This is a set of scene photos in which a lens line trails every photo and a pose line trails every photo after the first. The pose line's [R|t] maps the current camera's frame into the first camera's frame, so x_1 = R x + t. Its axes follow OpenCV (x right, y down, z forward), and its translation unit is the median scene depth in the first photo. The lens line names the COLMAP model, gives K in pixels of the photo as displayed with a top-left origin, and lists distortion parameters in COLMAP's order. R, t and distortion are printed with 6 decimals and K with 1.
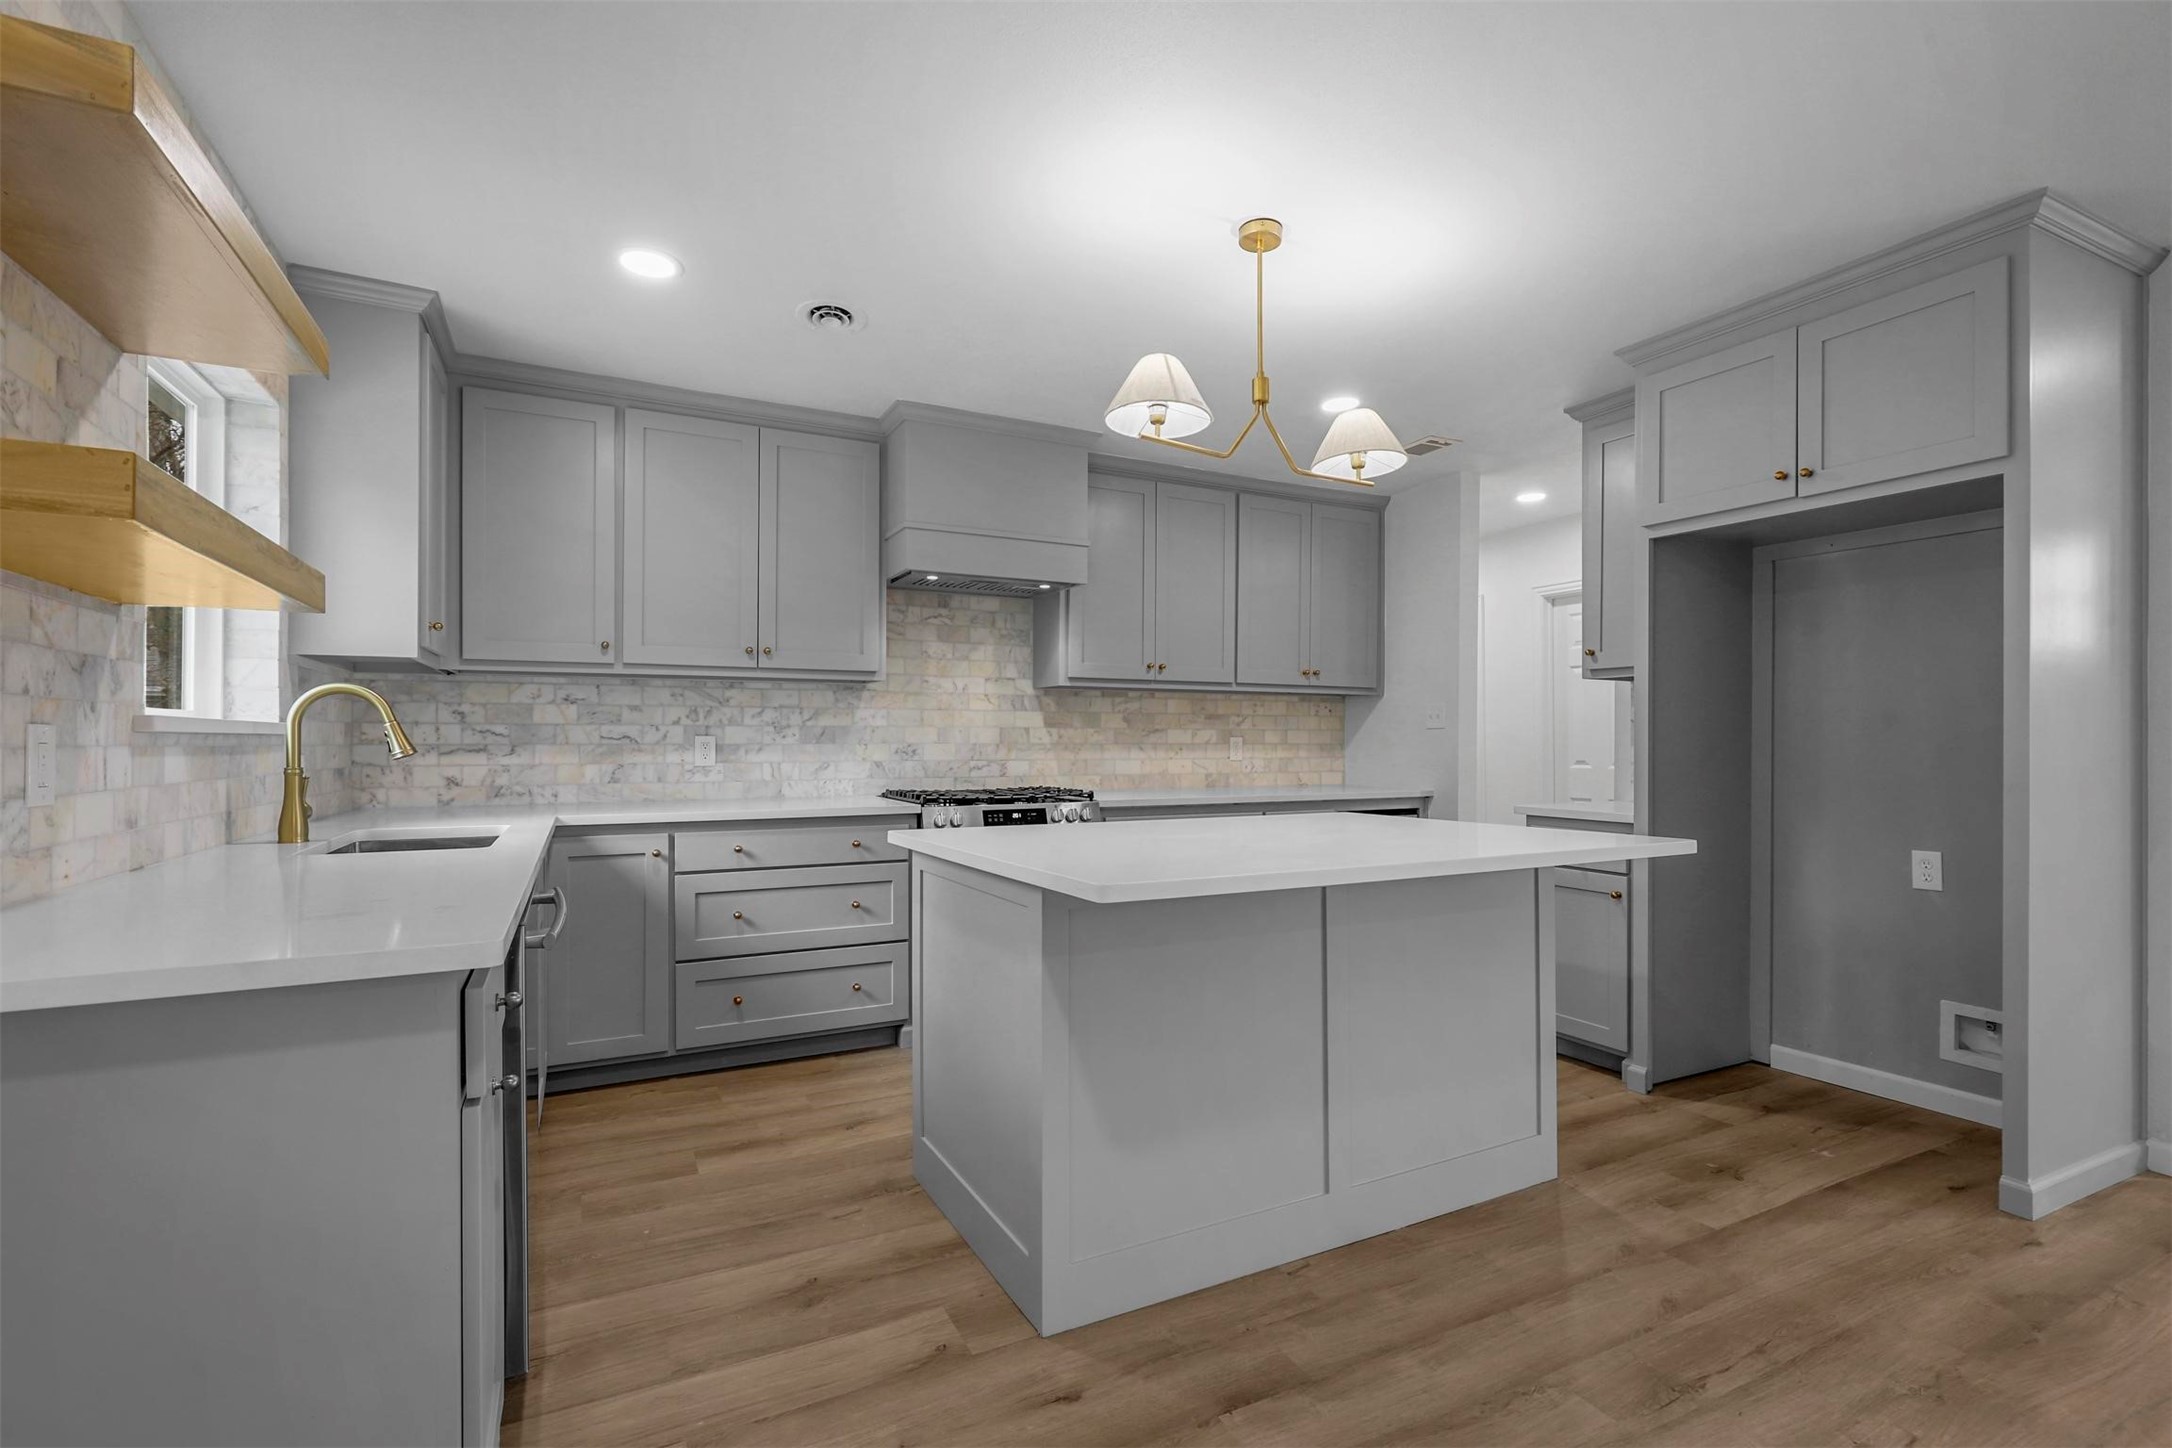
lens RADIAL K [[990.3, 0, 1088.9], [0, 990.3, 733.8], [0, 0, 1]] dist [0.001486, -0.000103]
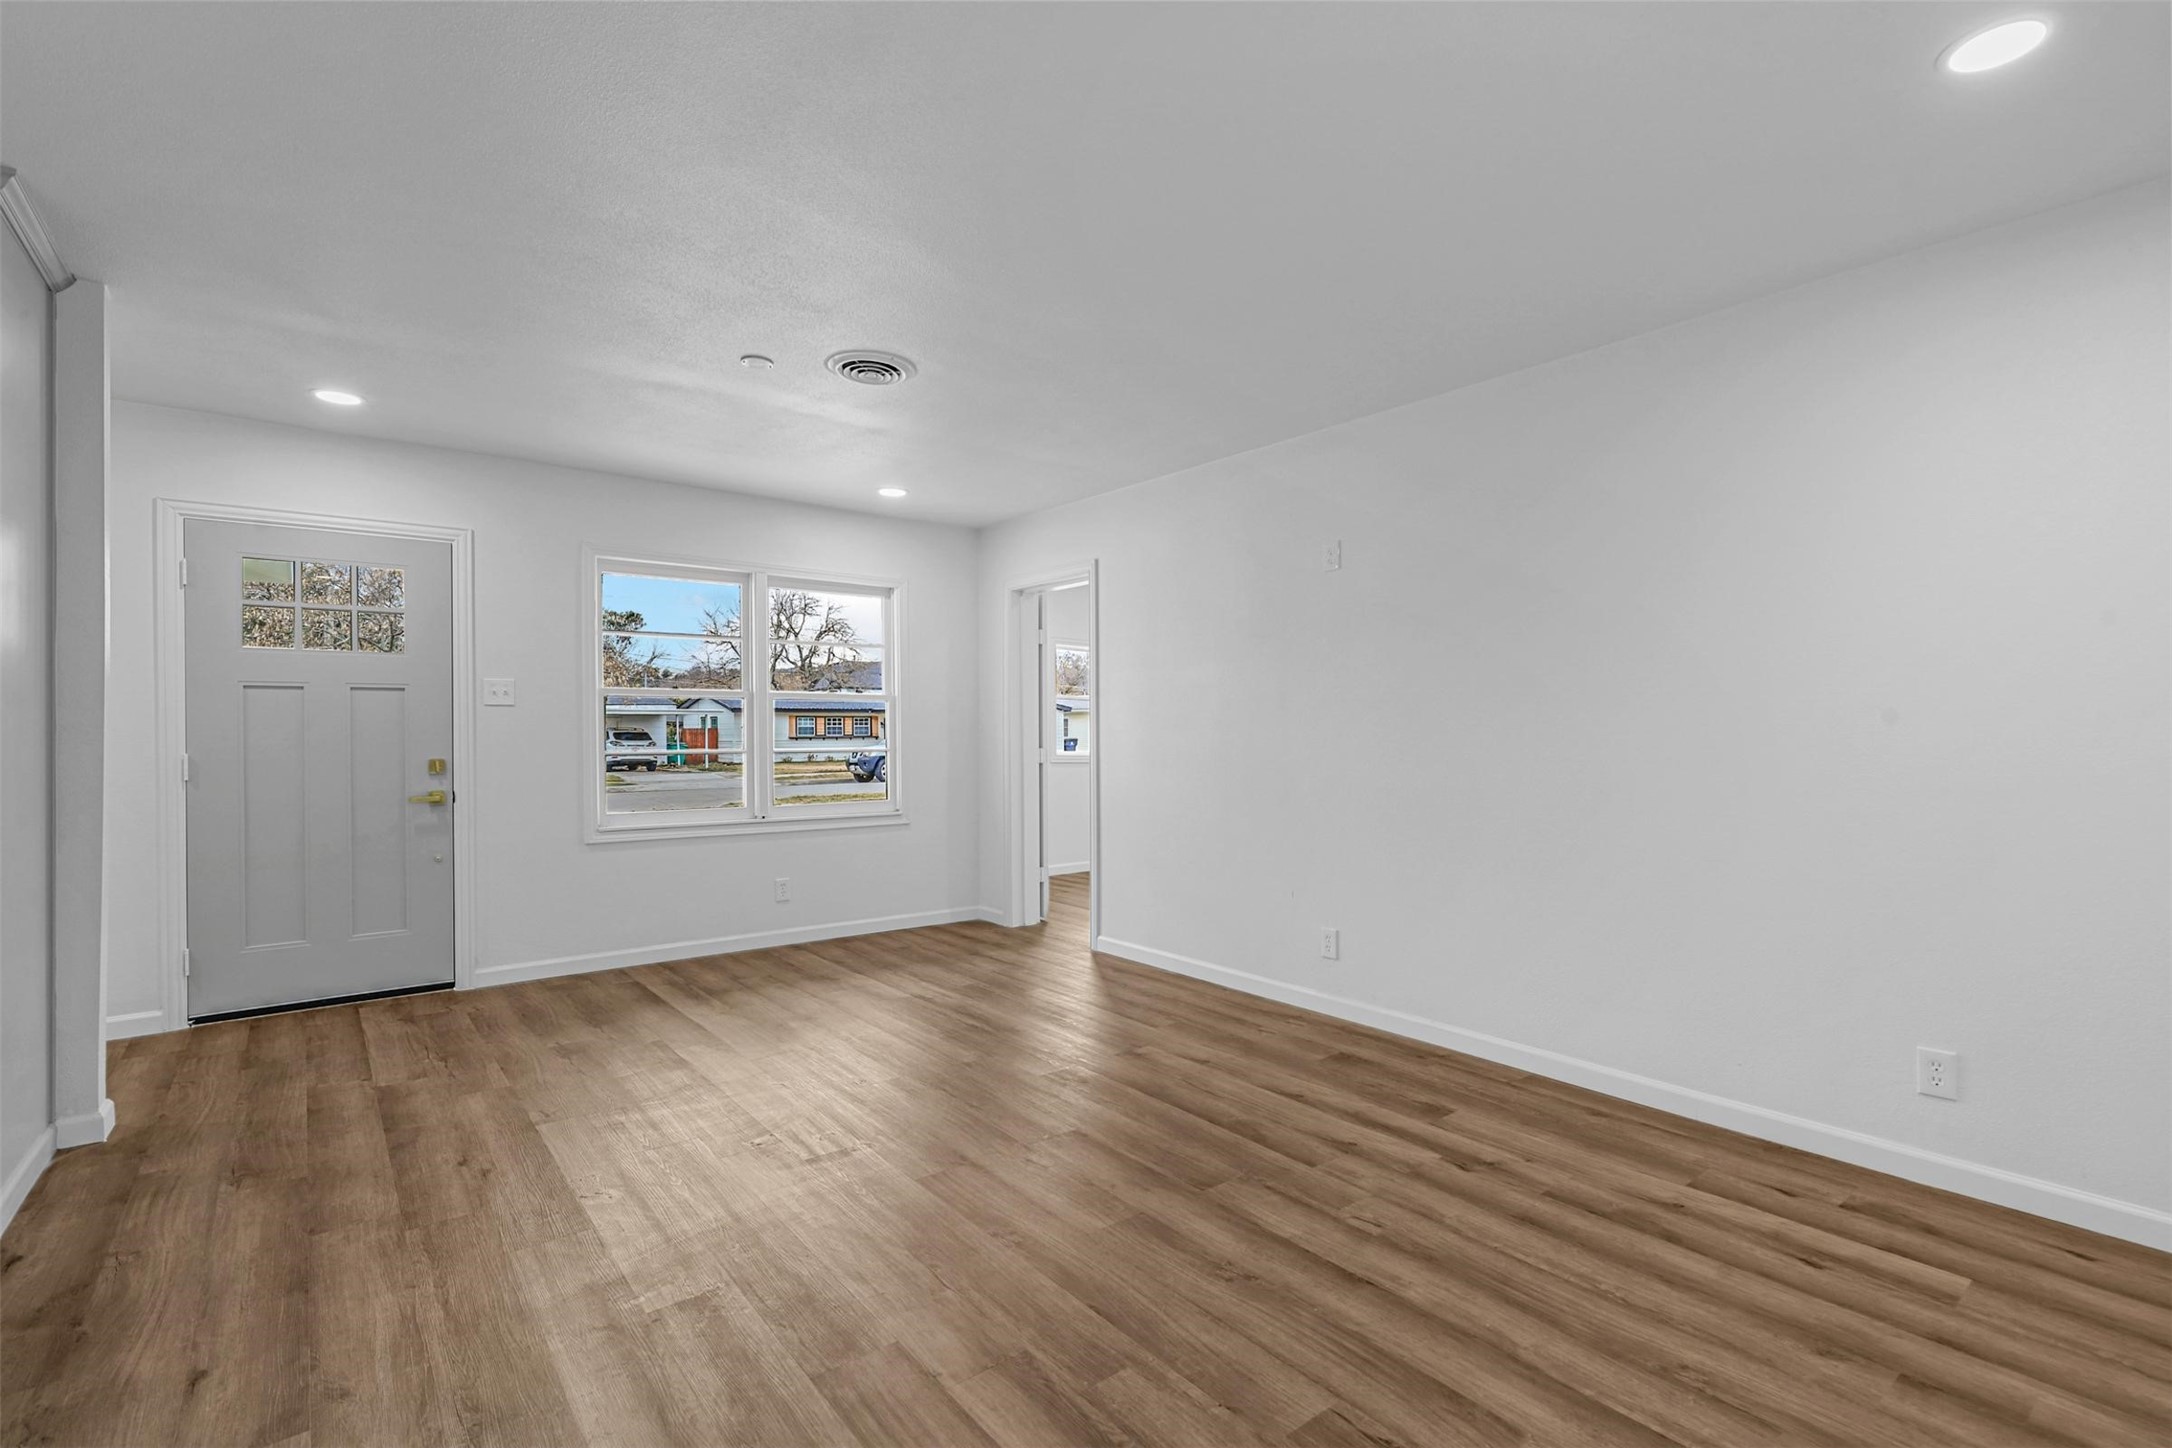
lens RADIAL K [[990.3, 0, 1089.3], [0, 990.3, 729.4], [0, 0, 1]] dist [0.001486, -0.000103]
pose [[-0.200680, 0.003288, 0.979651, -0.129142], [-0.001913, 0.999991, -0.003749, -0.000521], [-0.979655, -0.002627, -0.200672, 0.108080]]
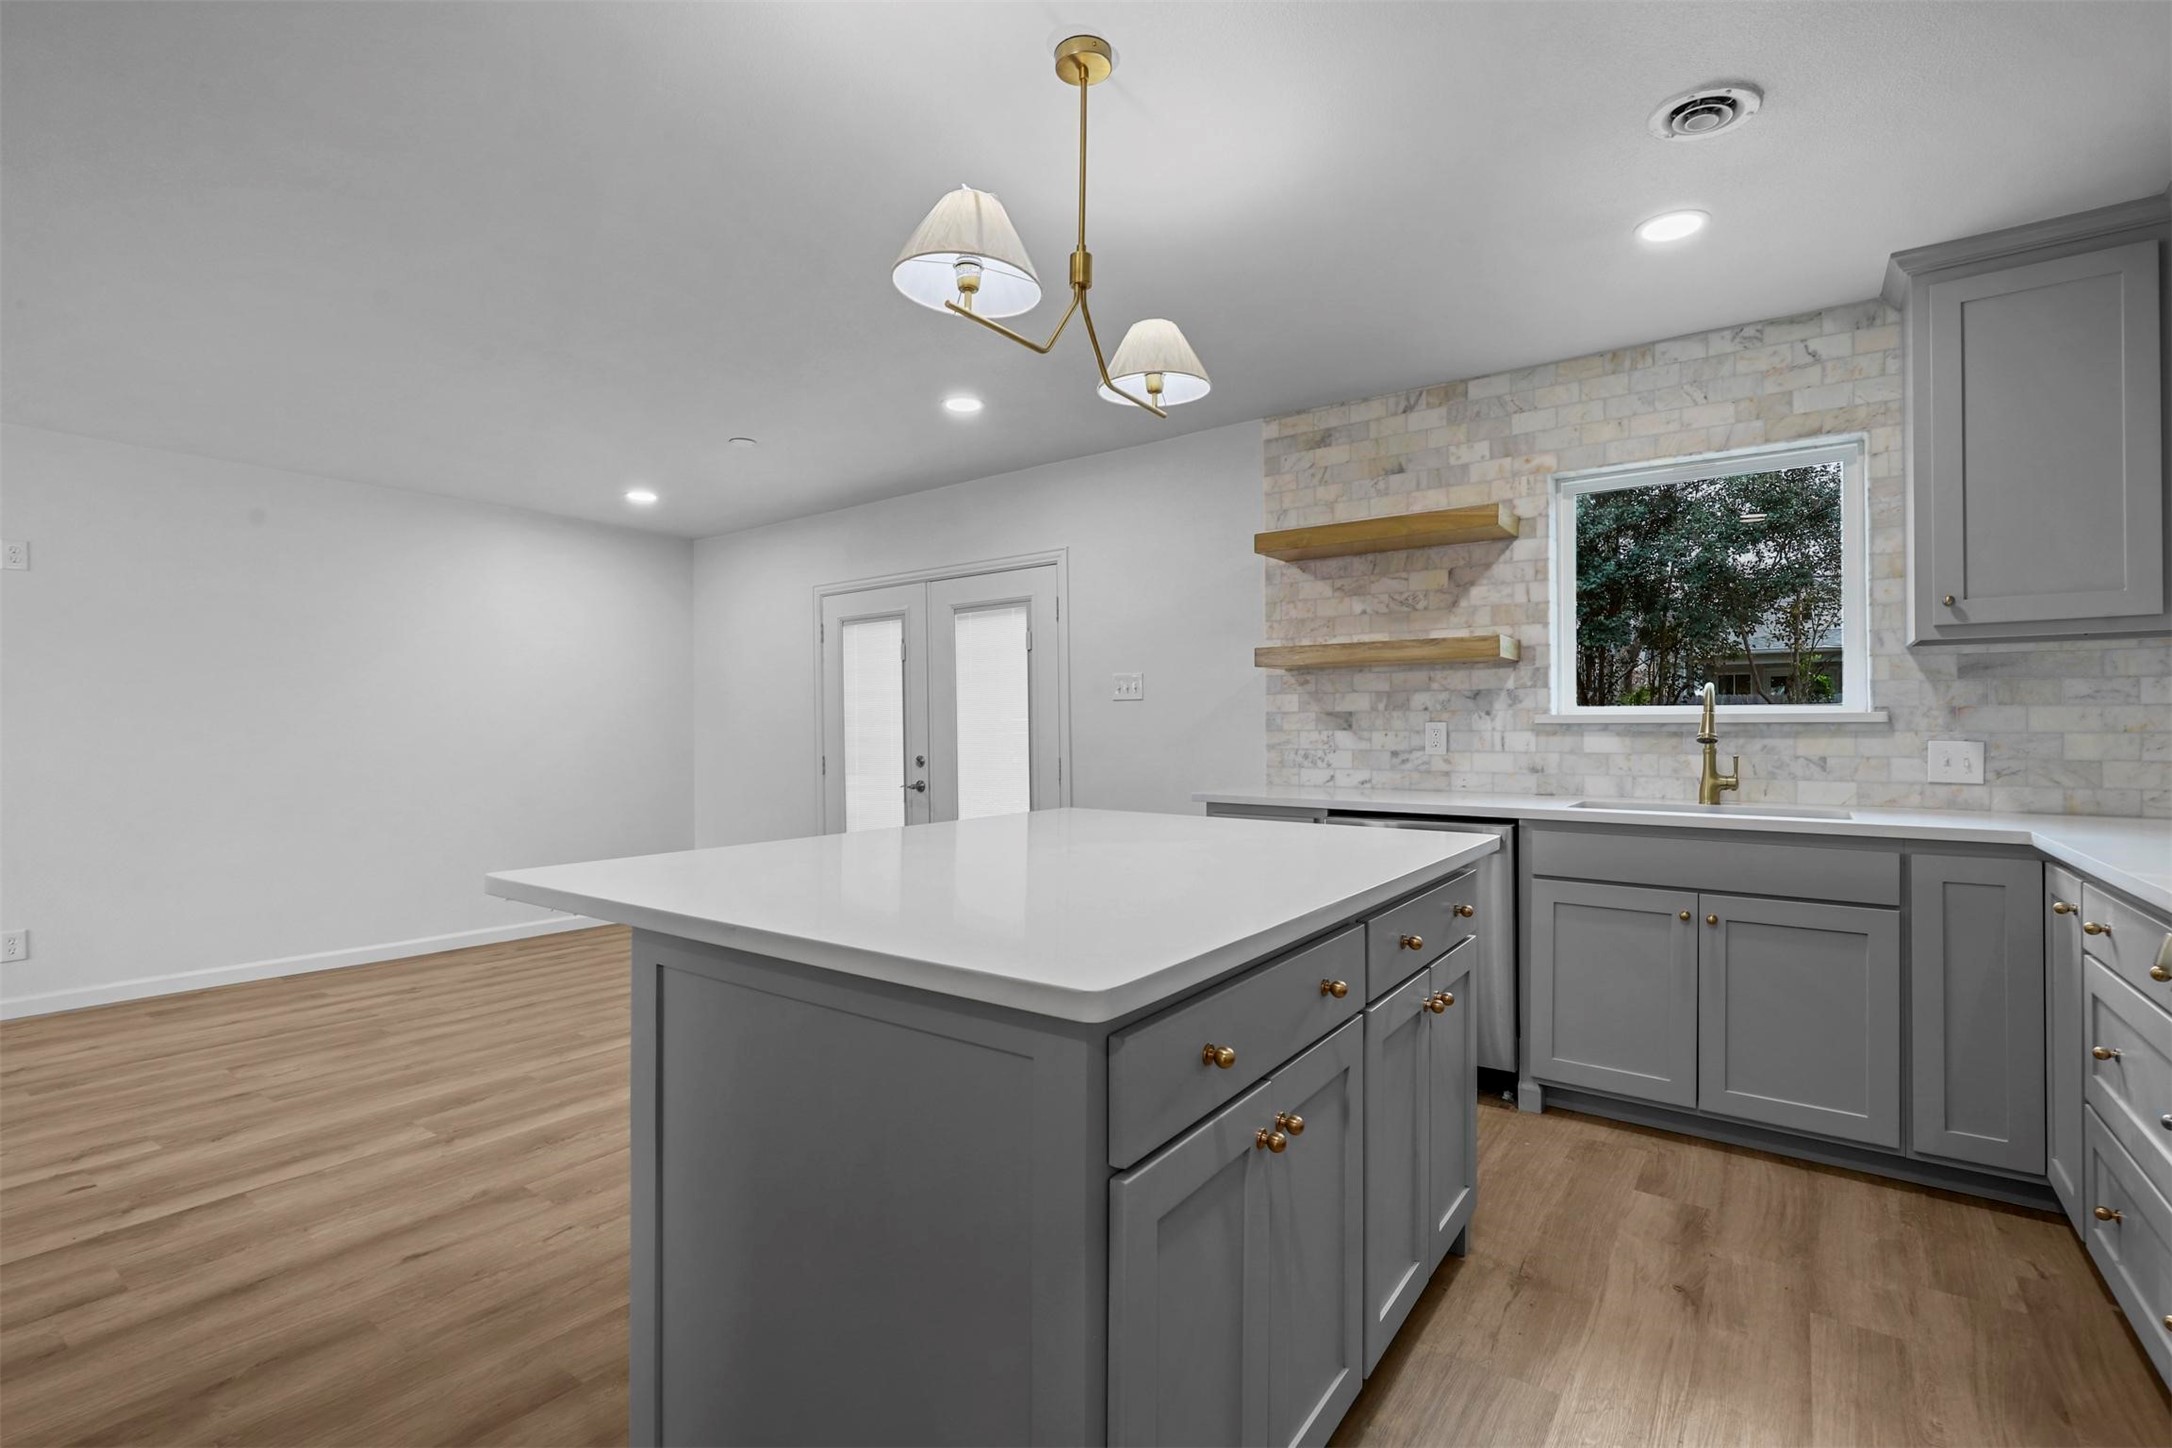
lens RADIAL K [[990.3, 0, 1083.8], [0, 990.3, 718.9], [0, 0, 1]] dist [0.001486, -0.000103]
pose [[-0.889784, -0.002447, -0.456375, 0.369258], [0.005234, 0.999865, -0.015566, 0.007250], [0.456351, -0.016239, -0.889651, 1.187821]]
